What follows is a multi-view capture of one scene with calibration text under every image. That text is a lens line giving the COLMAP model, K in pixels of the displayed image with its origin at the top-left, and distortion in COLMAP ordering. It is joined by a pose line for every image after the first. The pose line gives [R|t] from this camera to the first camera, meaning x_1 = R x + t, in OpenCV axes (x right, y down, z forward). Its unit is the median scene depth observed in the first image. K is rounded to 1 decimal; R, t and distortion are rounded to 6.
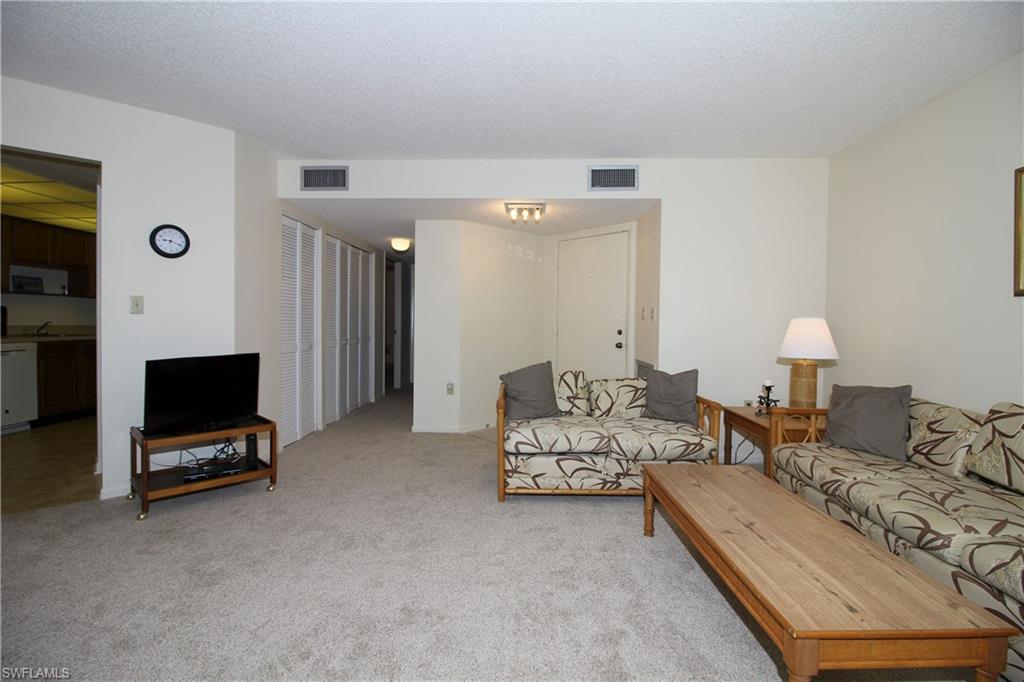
lens RADIAL K [[478.1, 0, 510.2], [0, 478.1, 334.1], [0, 0, 1]] dist [-0.003093, -0.000427]
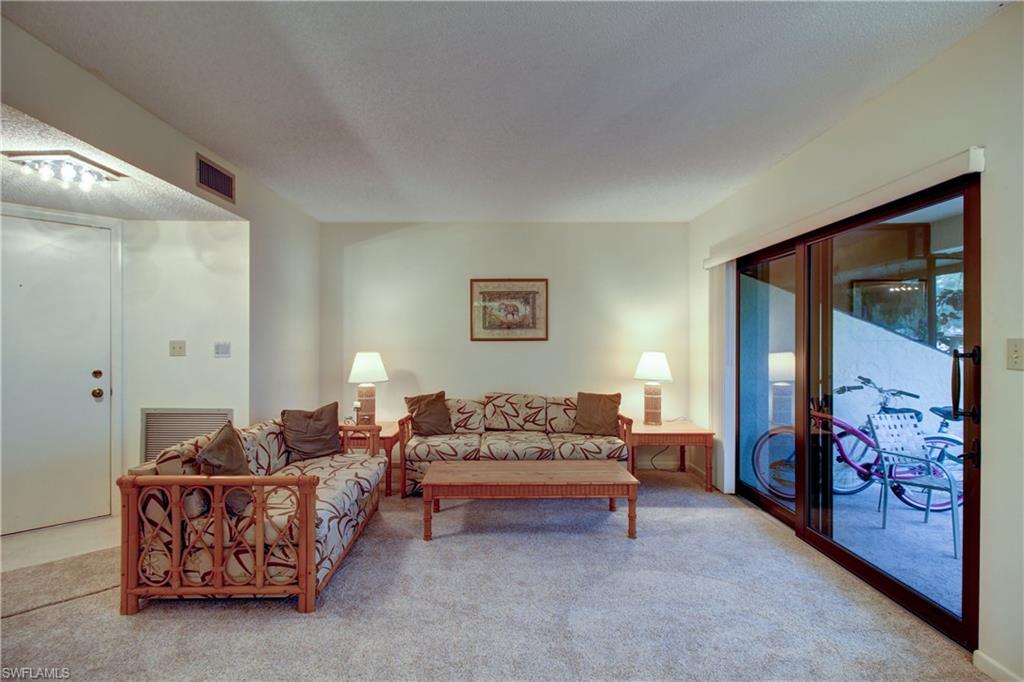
lens RADIAL K [[478.1, 0, 510.2], [0, 478.1, 334.1], [0, 0, 1]] dist [-0.003093, -0.000427]
pose [[-0.019792, -0.001772, 0.999803, -0.975841], [0.022090, 0.999754, 0.002209, -0.105611], [-0.999560, 0.022130, -0.019748, 0.831274]]
